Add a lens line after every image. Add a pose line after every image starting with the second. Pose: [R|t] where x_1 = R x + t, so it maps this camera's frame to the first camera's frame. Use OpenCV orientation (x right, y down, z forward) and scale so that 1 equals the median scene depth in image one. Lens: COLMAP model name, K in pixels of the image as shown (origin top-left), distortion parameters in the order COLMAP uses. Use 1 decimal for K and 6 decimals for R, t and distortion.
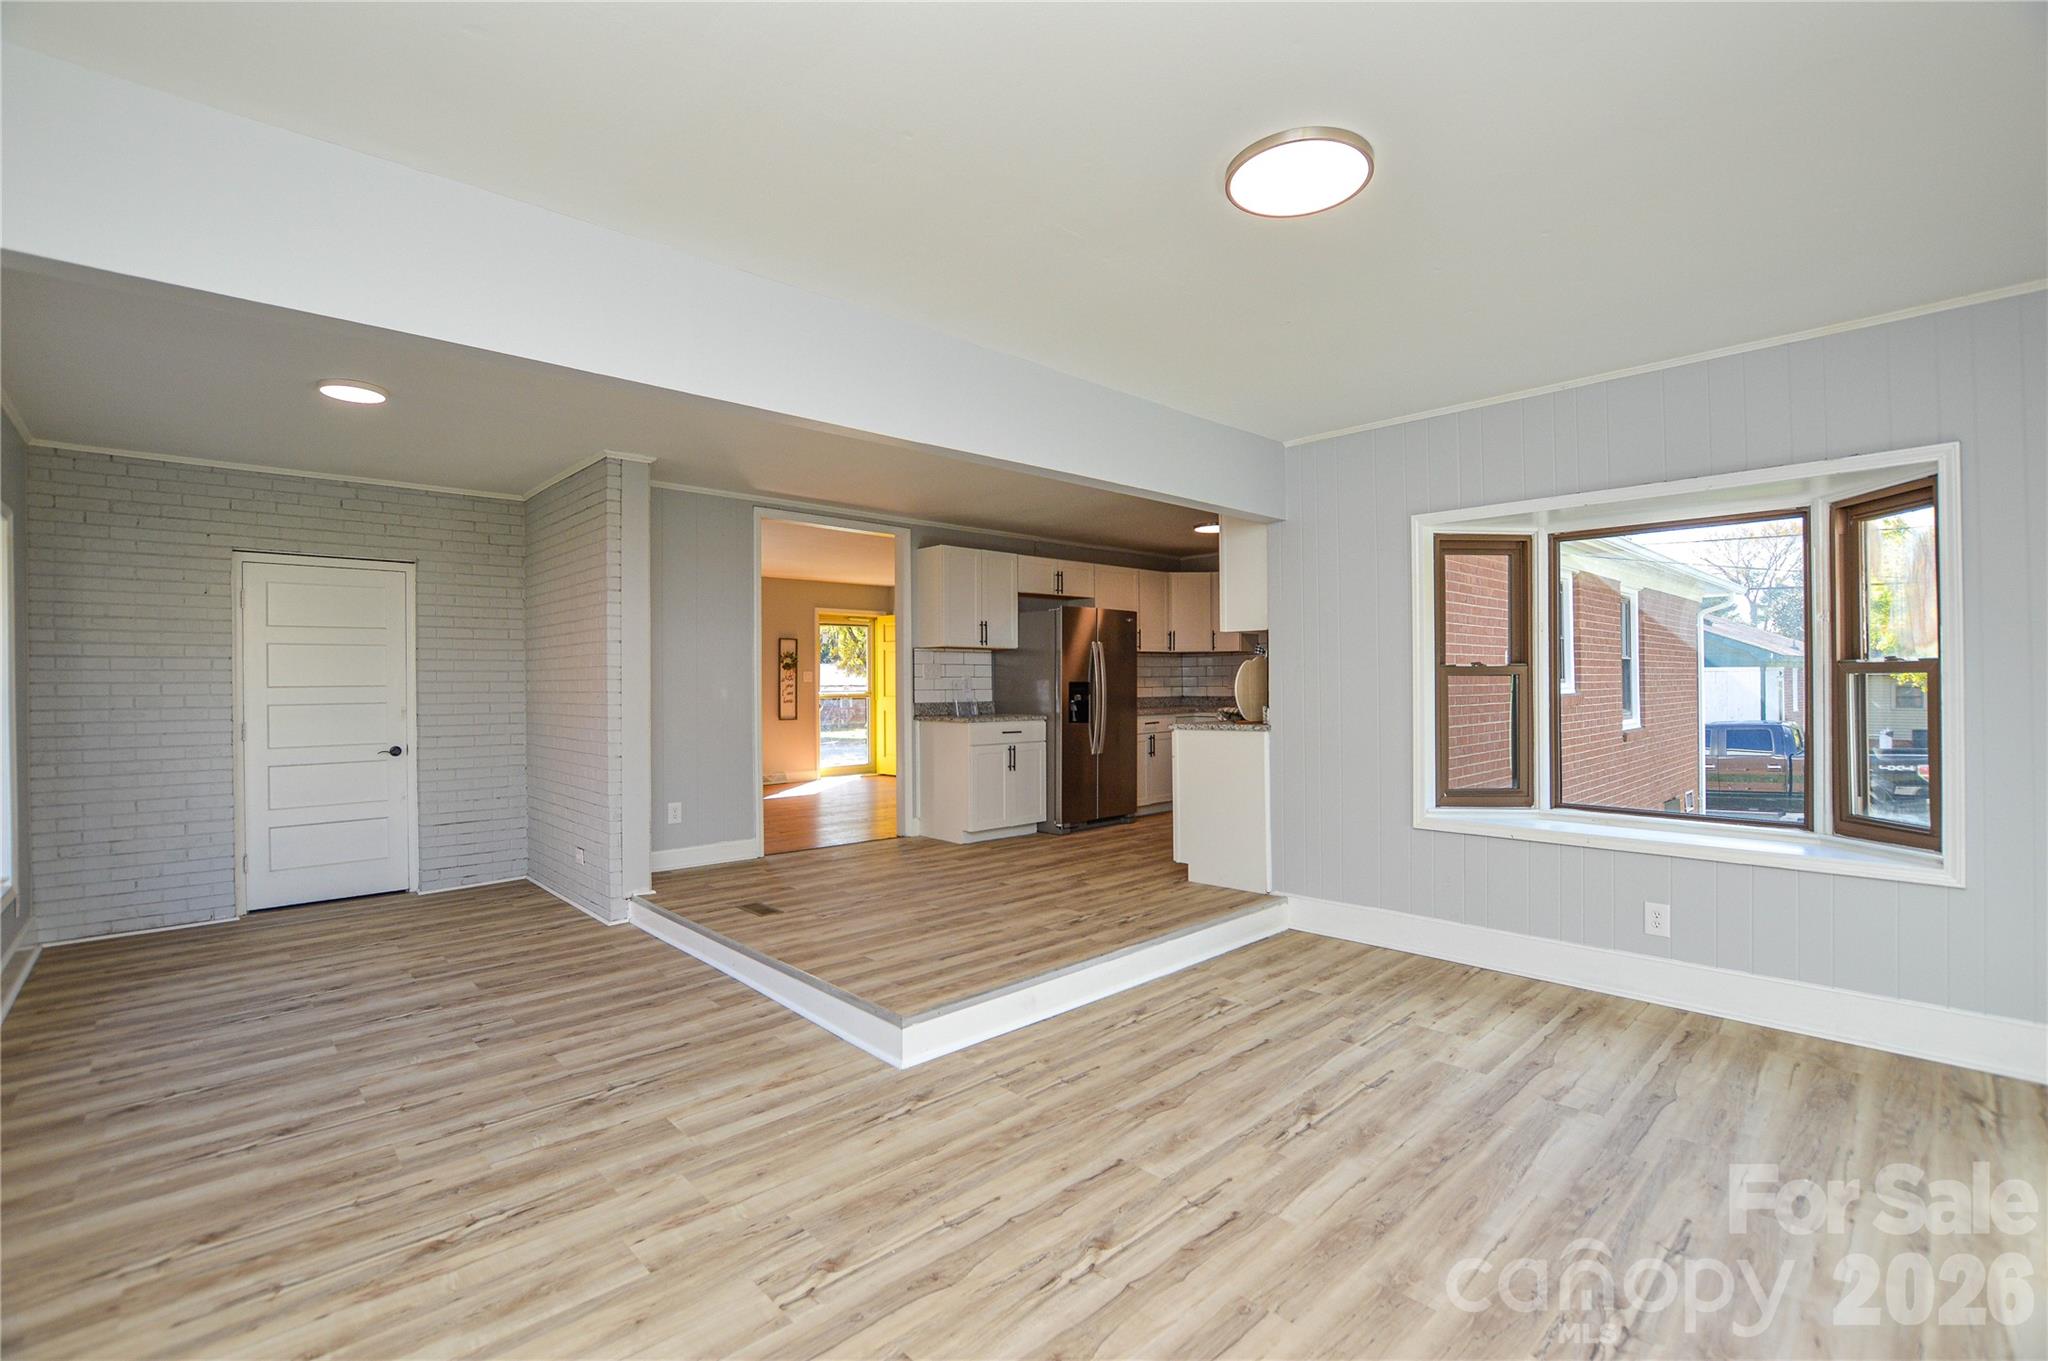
lens RADIAL K [[910.7, 0, 1019.7], [0, 910.7, 677.6], [0, 0, 1]] dist [-0.027914, 0.001087]
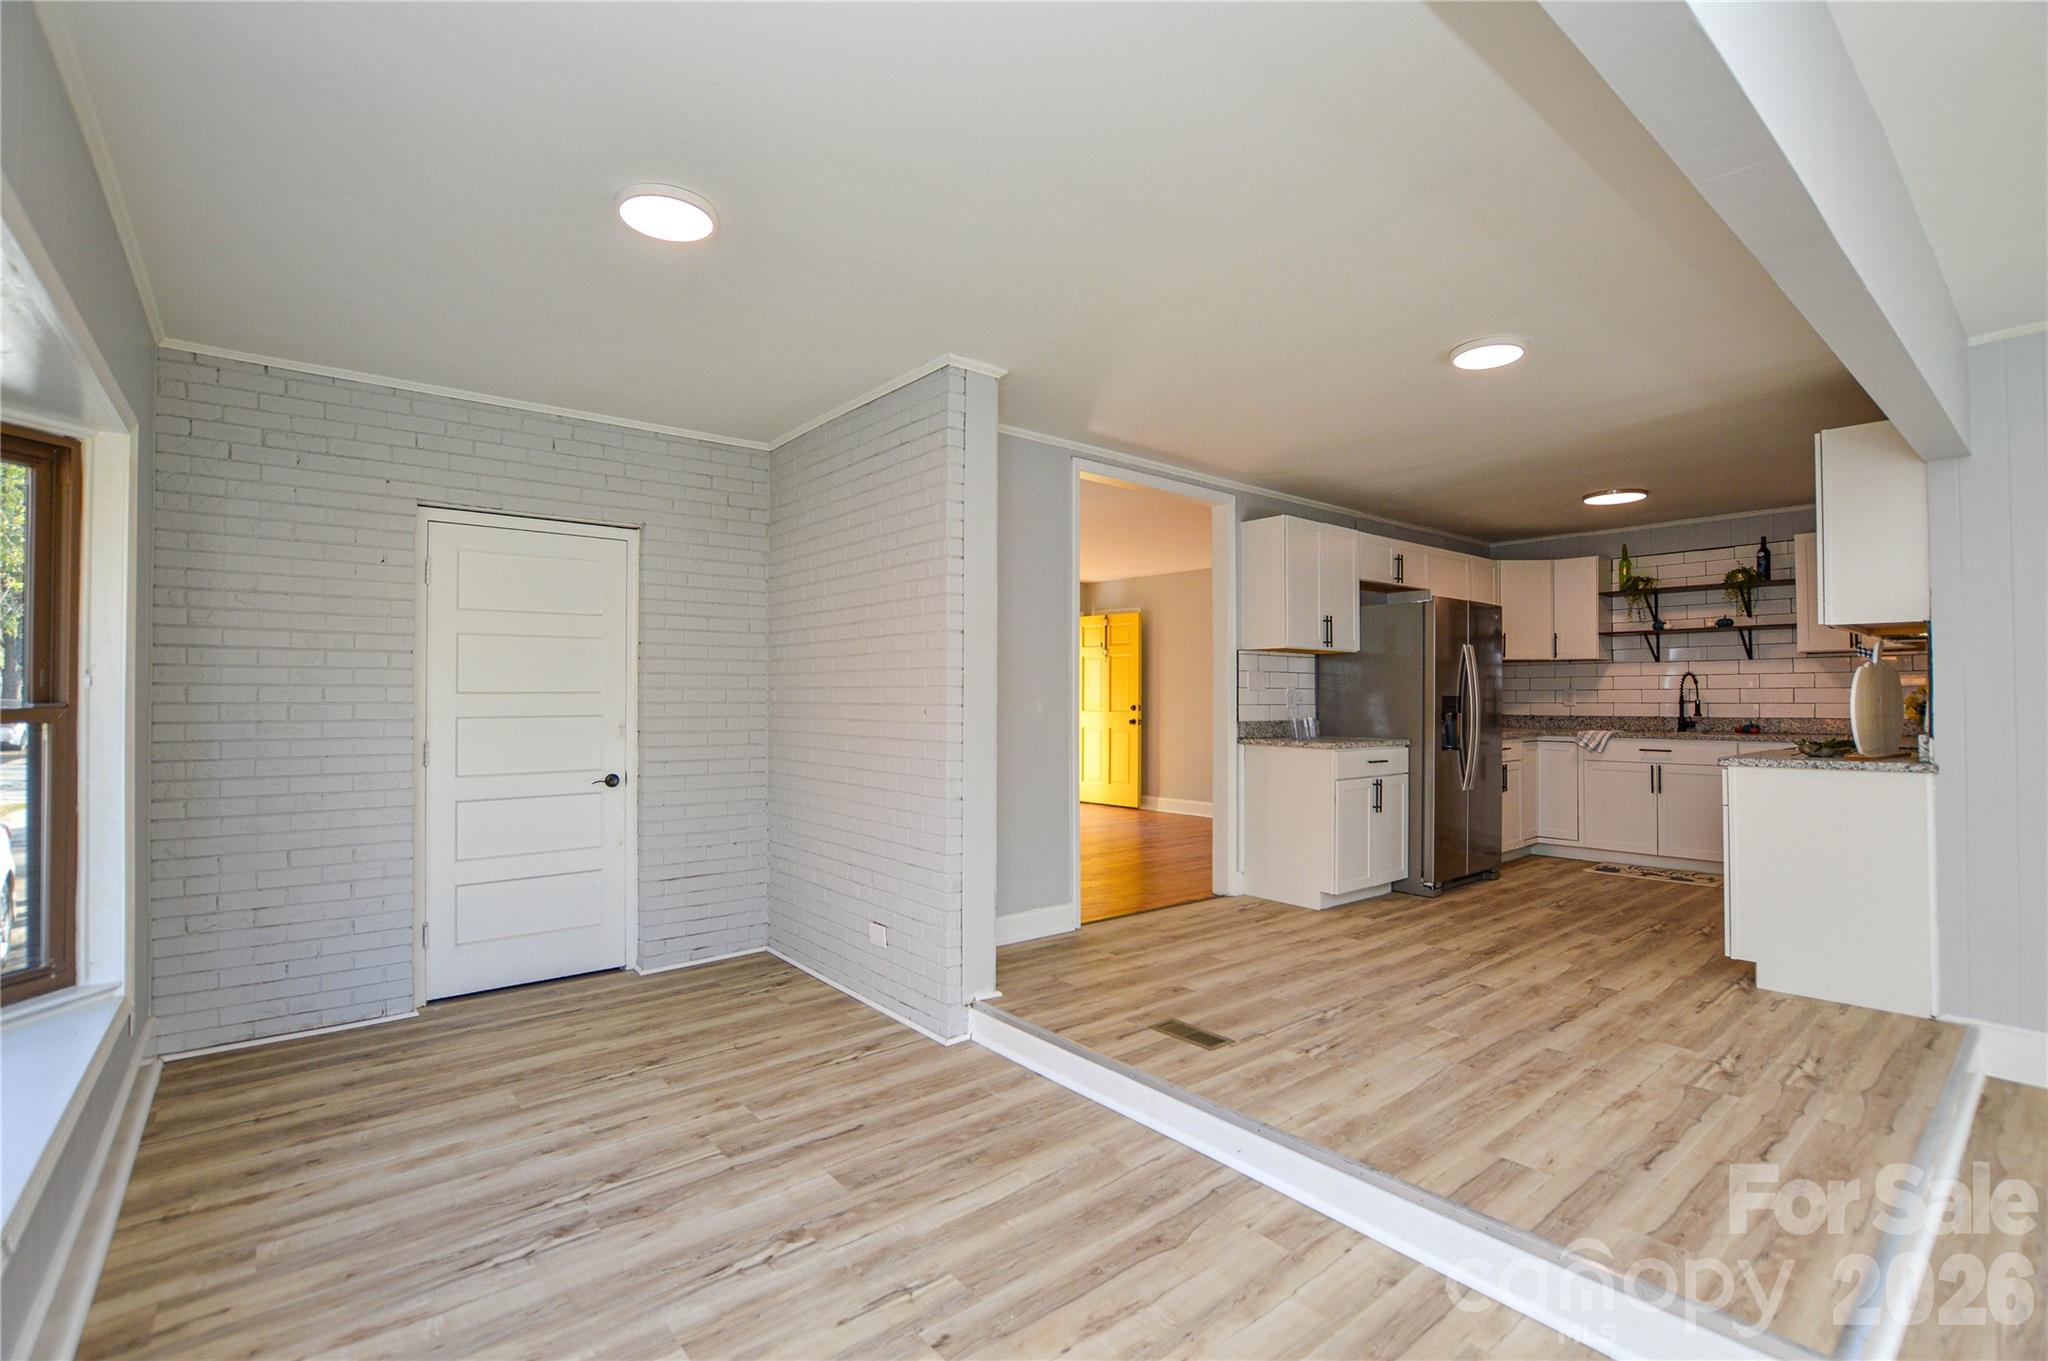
lens RADIAL K [[922.9, 0, 1019.7], [0, 922.9, 678.2], [0, 0, 1]] dist [-0.027422, -0.000740]
pose [[0.997602, 0.008083, -0.068742, -0.397767], [-0.009013, 0.999872, -0.013228, 0.005368], [0.068626, 0.013816, 0.997547, 0.343462]]
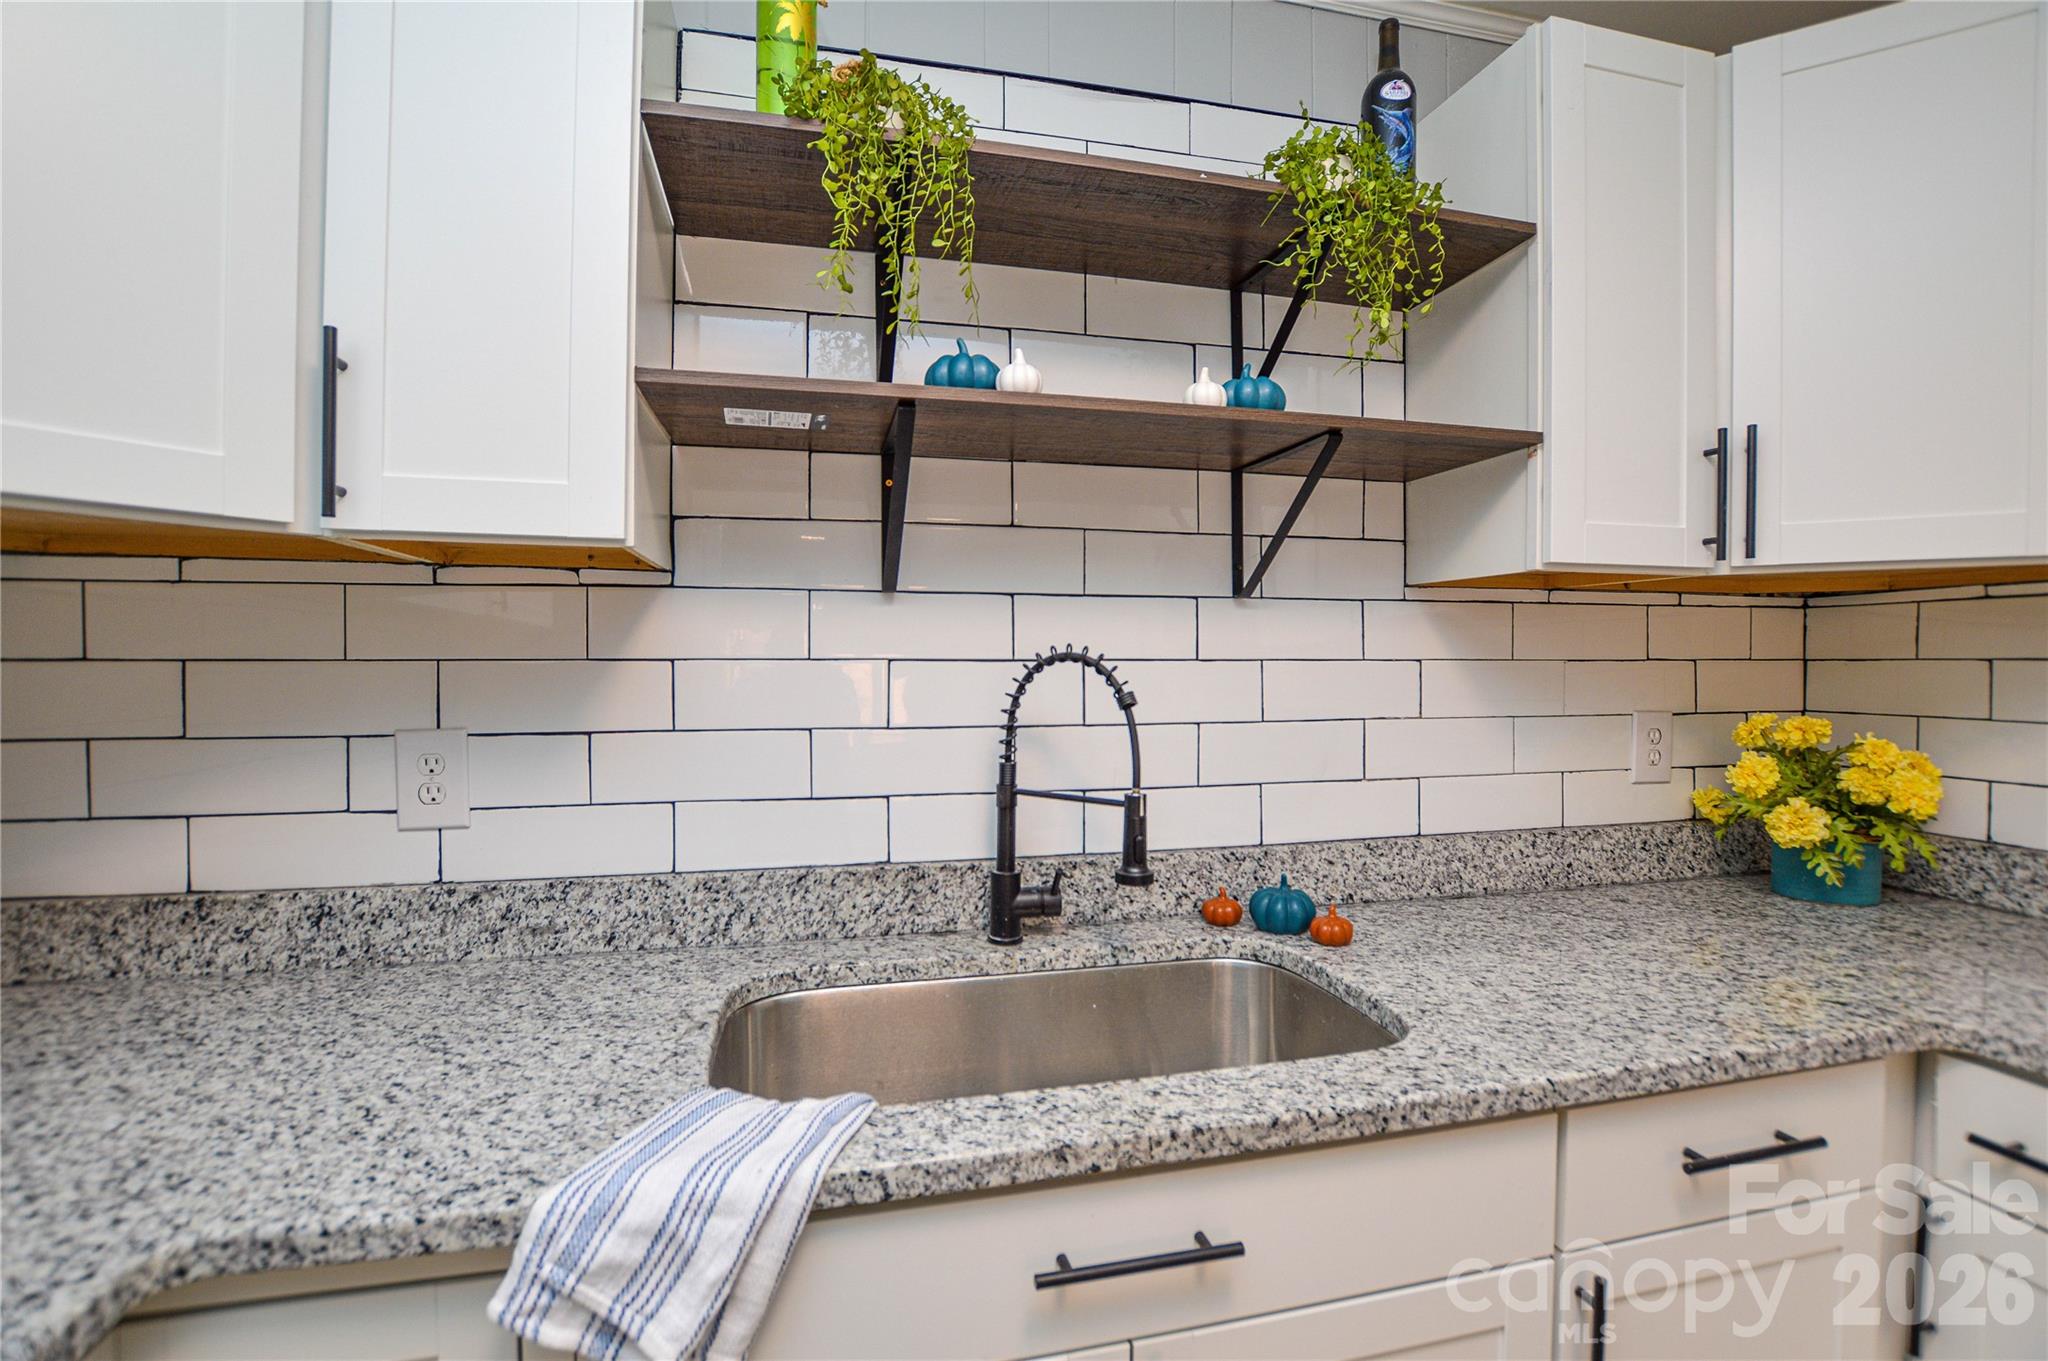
lens RADIAL K [[924.0, 0, 1026.9], [0, 924.0, 680.8], [0, 0, 1]] dist [-0.028029, 0.000645]
pose [[0.496103, -0.004409, 0.868252, 0.324163], [-0.012881, 0.999840, 0.012437, -0.026566], [-0.868168, -0.017354, 0.495967, 1.756000]]
